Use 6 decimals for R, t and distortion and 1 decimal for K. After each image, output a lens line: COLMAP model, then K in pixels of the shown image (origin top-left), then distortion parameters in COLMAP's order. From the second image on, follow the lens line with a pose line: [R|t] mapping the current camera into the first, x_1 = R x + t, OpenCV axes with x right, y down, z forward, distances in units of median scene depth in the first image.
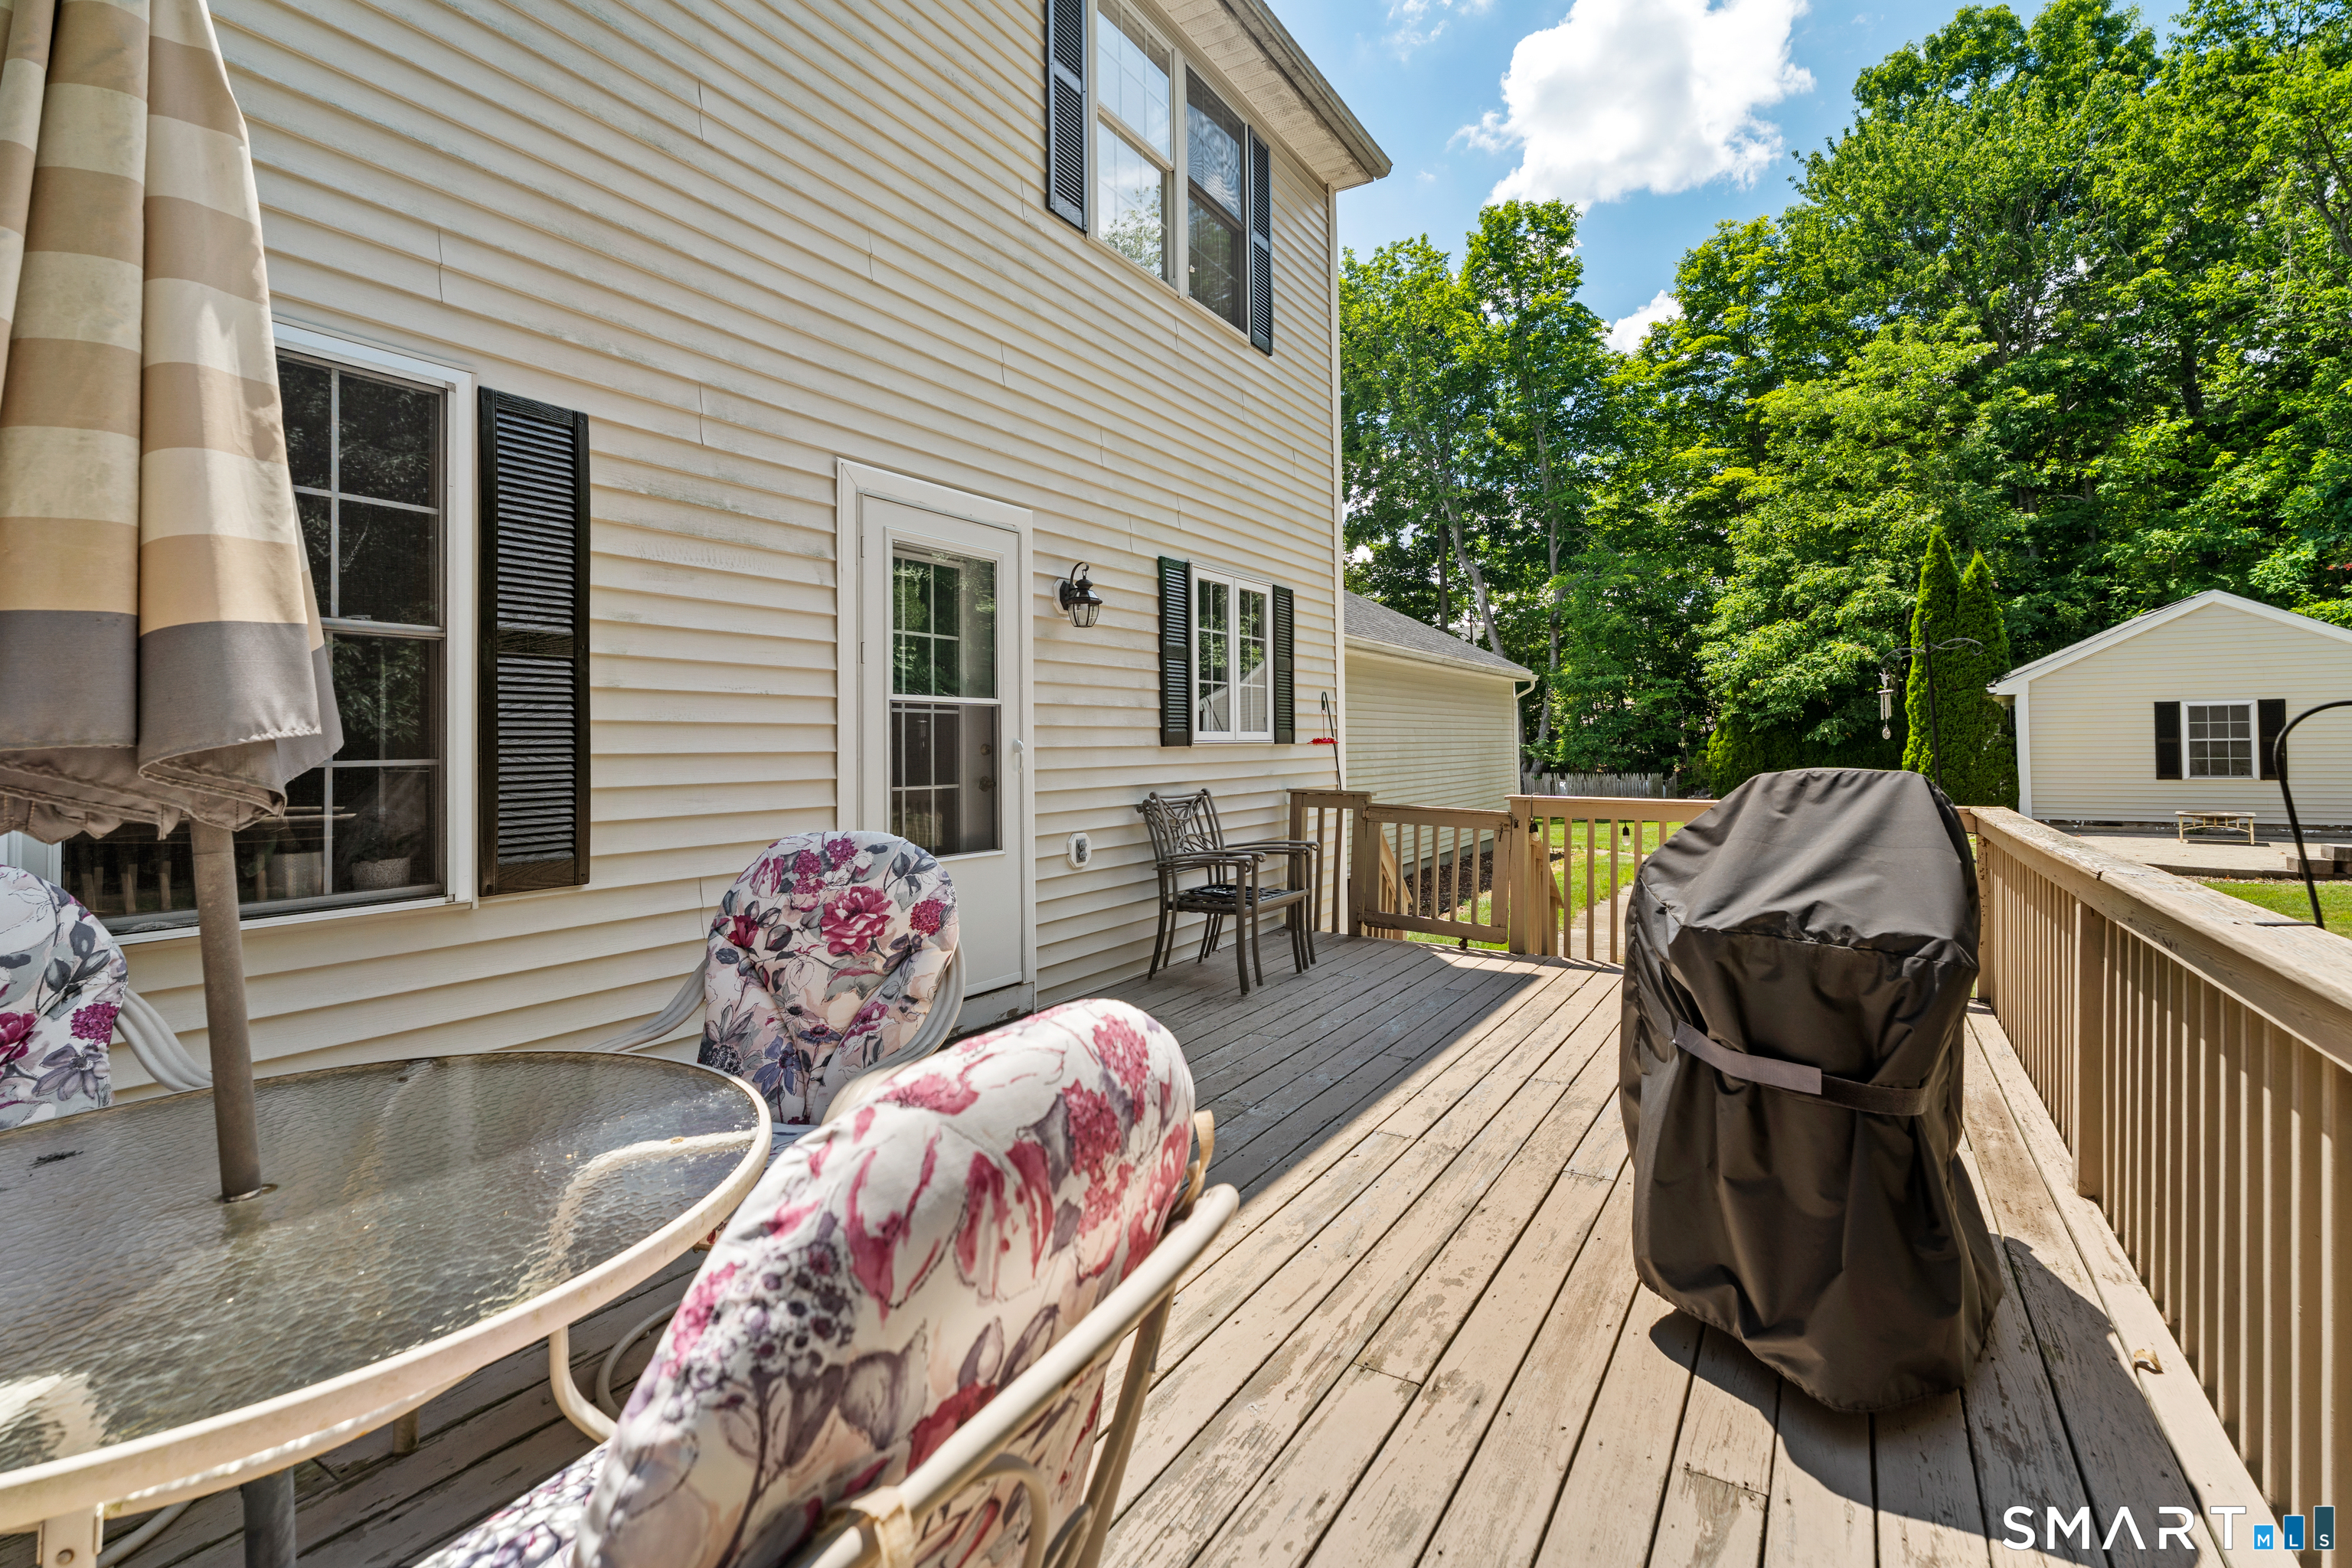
lens RADIAL K [[1054.6, 0, 1153.7], [0, 1054.6, 747.2], [0, 0, 1]] dist [0.000669, 0.000362]
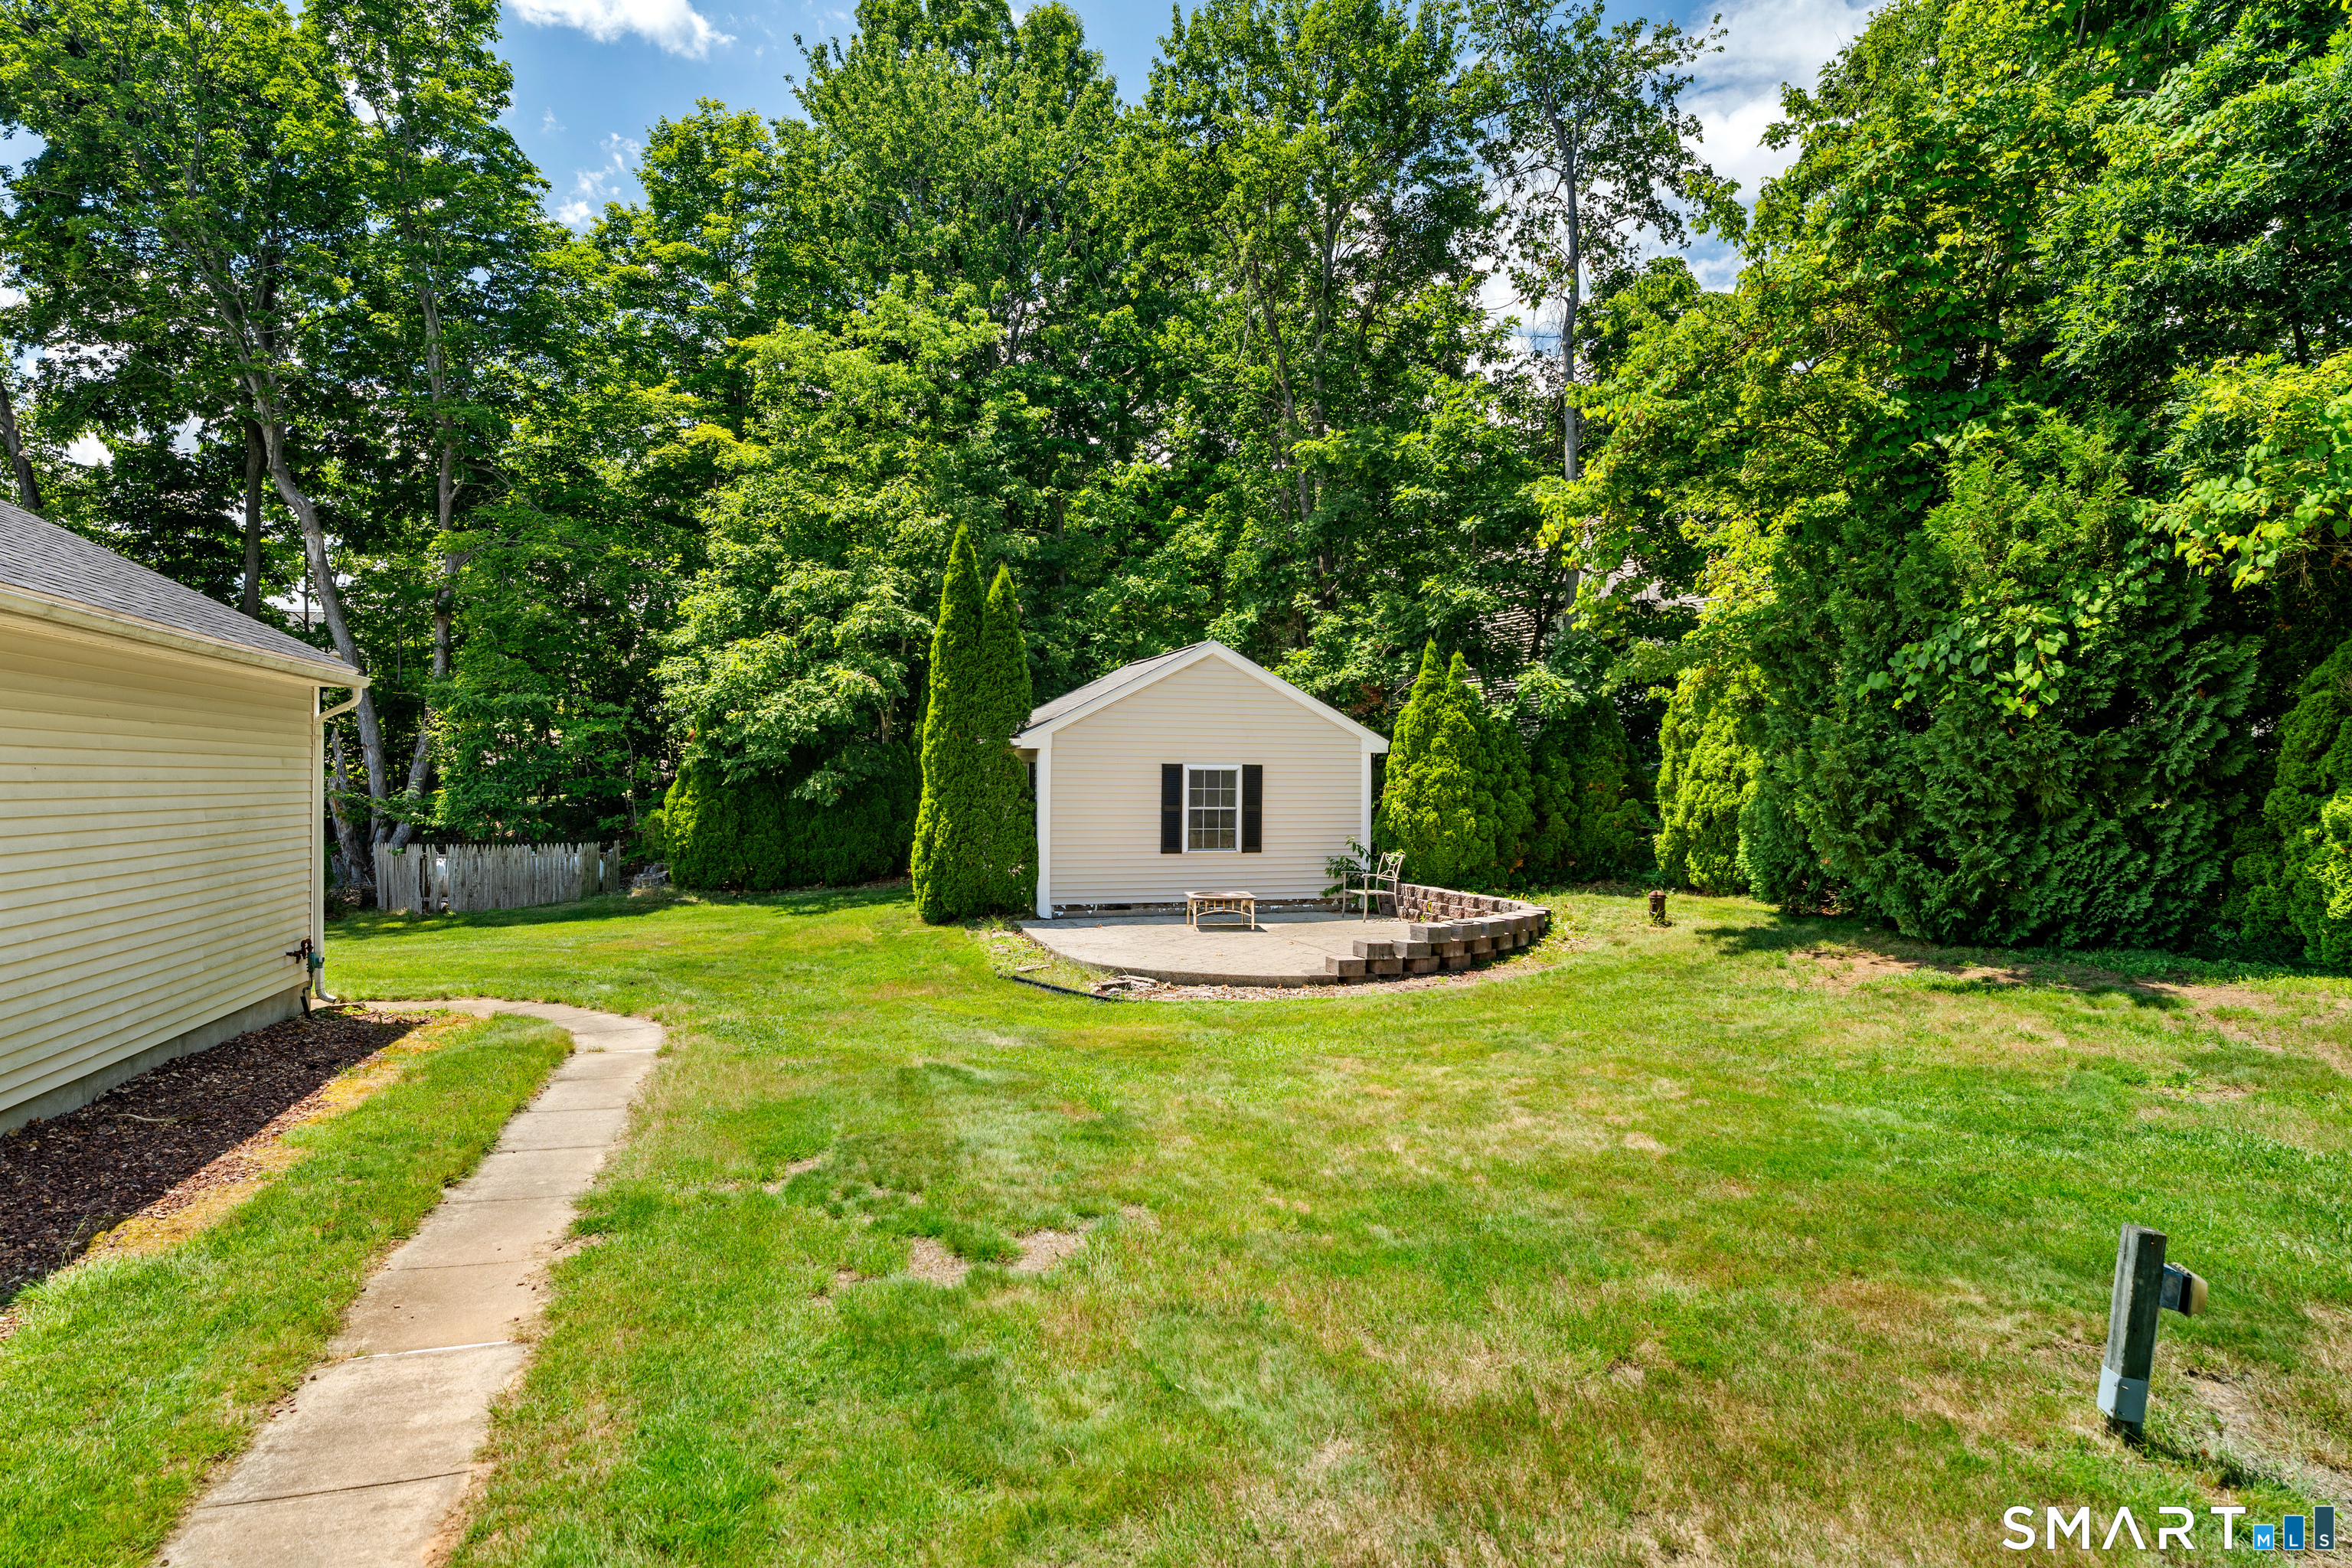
lens RADIAL K [[1293.4, 0, 1168.9], [0, 1293.4, 727.6], [0, 0, 1]] dist [-0.004441, 0.001116]
pose [[0.650945, 0.049593, 0.757503, 0.093790], [-0.012623, 0.998433, -0.054519, -0.009058], [-0.759020, 0.025926, 0.650551, 0.191601]]
